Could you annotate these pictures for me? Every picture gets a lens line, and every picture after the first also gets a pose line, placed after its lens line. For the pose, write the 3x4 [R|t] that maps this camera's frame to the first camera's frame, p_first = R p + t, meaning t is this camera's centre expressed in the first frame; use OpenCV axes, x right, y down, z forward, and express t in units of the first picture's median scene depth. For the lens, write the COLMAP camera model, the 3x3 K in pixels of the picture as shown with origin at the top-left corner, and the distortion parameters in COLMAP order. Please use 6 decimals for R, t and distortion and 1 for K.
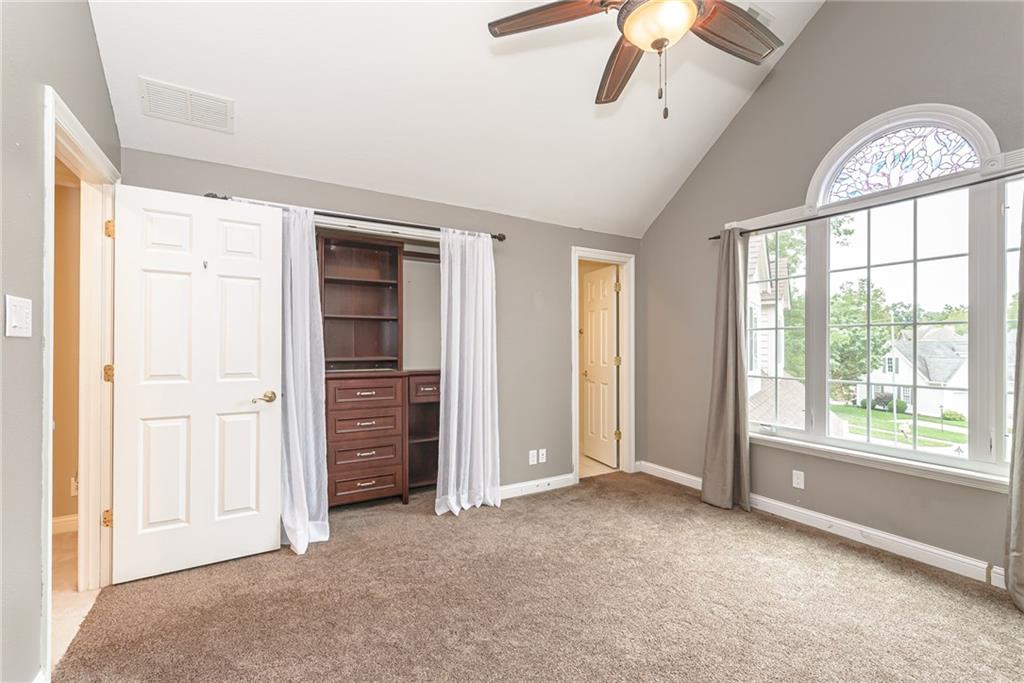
lens RADIAL K [[441.4, 0, 514.7], [0, 441.4, 346.6], [0, 0, 1]] dist [-0.000421, -0.000139]
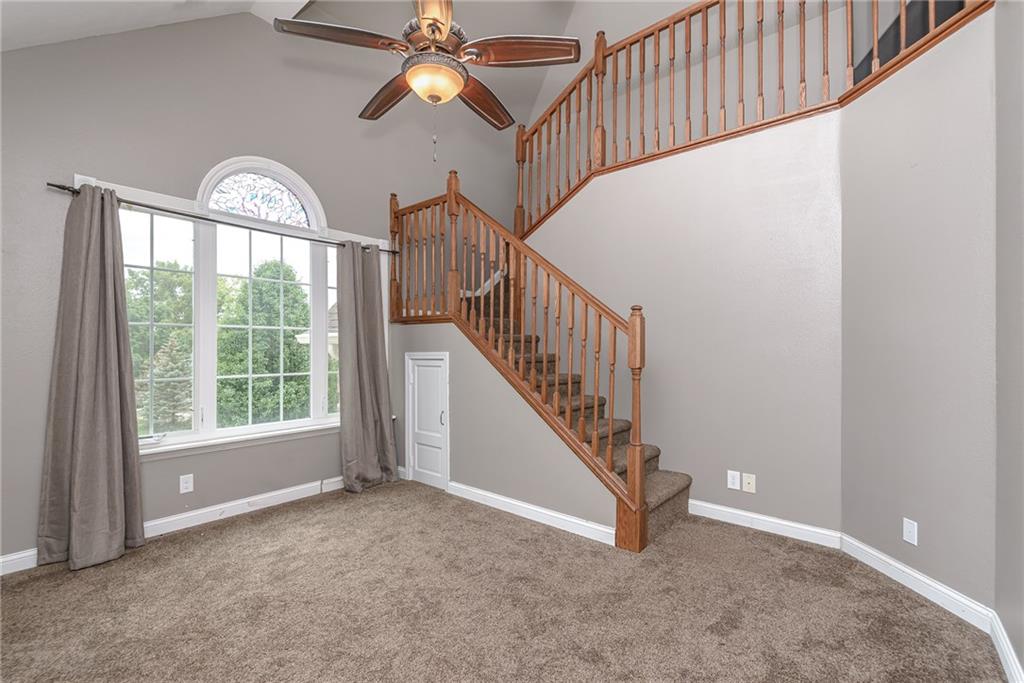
lens RADIAL K [[441.4, 0, 514.7], [0, 441.4, 346.6], [0, 0, 1]] dist [-0.000421, -0.000139]
pose [[-0.336316, -0.006544, 0.941726, -0.547998], [-0.004952, 0.999974, 0.005180, -0.006506], [-0.941736, -0.002921, -0.336340, 0.714530]]
